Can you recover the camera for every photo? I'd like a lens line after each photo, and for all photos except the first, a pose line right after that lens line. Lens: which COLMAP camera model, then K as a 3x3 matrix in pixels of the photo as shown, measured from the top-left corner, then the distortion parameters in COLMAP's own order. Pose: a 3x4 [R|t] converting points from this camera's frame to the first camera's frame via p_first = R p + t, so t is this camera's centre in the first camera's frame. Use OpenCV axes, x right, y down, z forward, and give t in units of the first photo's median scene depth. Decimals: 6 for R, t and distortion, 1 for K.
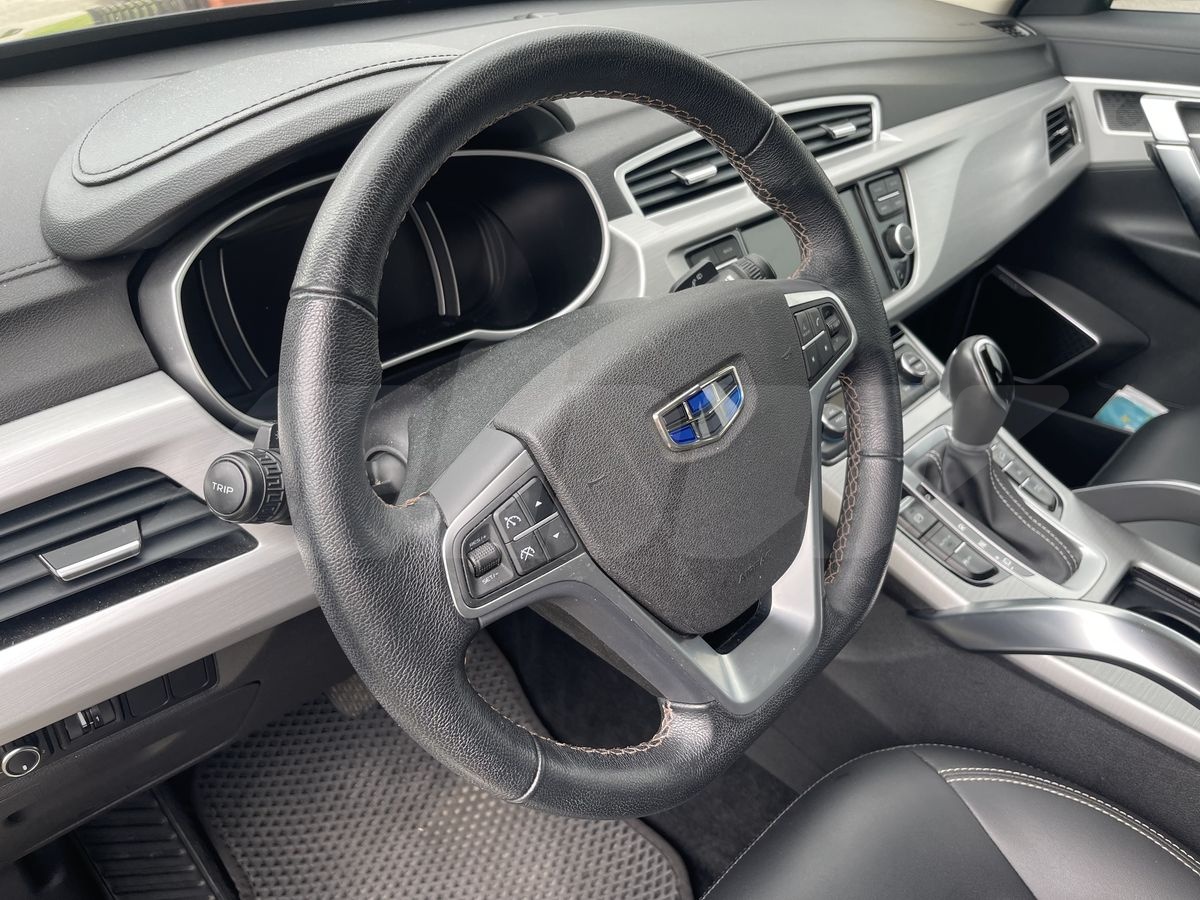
lens RADIAL K [[919.6, 0, 604.8], [0, 919.6, 452.1], [0, 0, 1]] dist [0.062841, -0.084731]
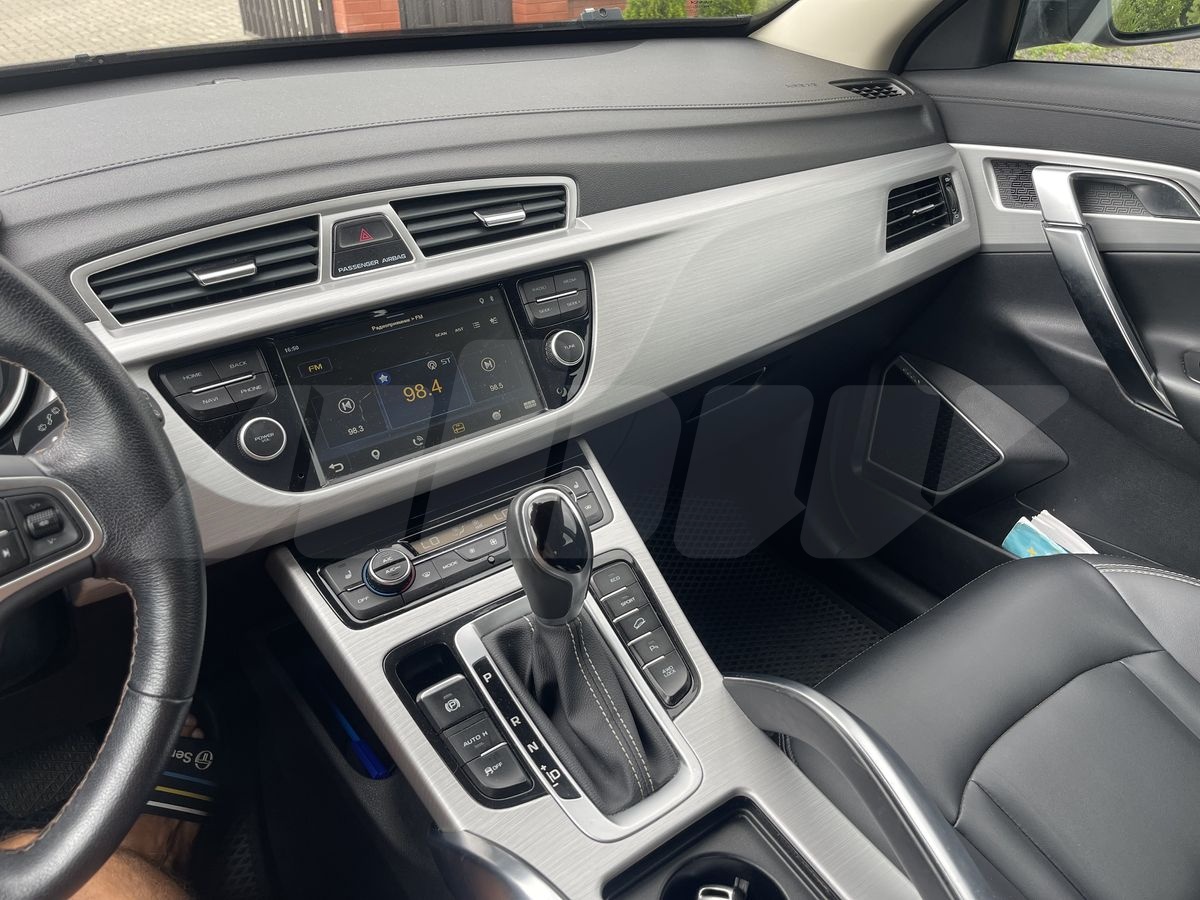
lens RADIAL K [[919.6, 0, 596.0], [0, 919.6, 450.6], [0, 0, 1]] dist [0.062841, -0.084731]
pose [[0.982669, 0.059523, -0.175552, 0.508848], [-0.066450, 0.997216, -0.033842, -0.112799], [0.173048, 0.044921, 0.983888, 0.193558]]
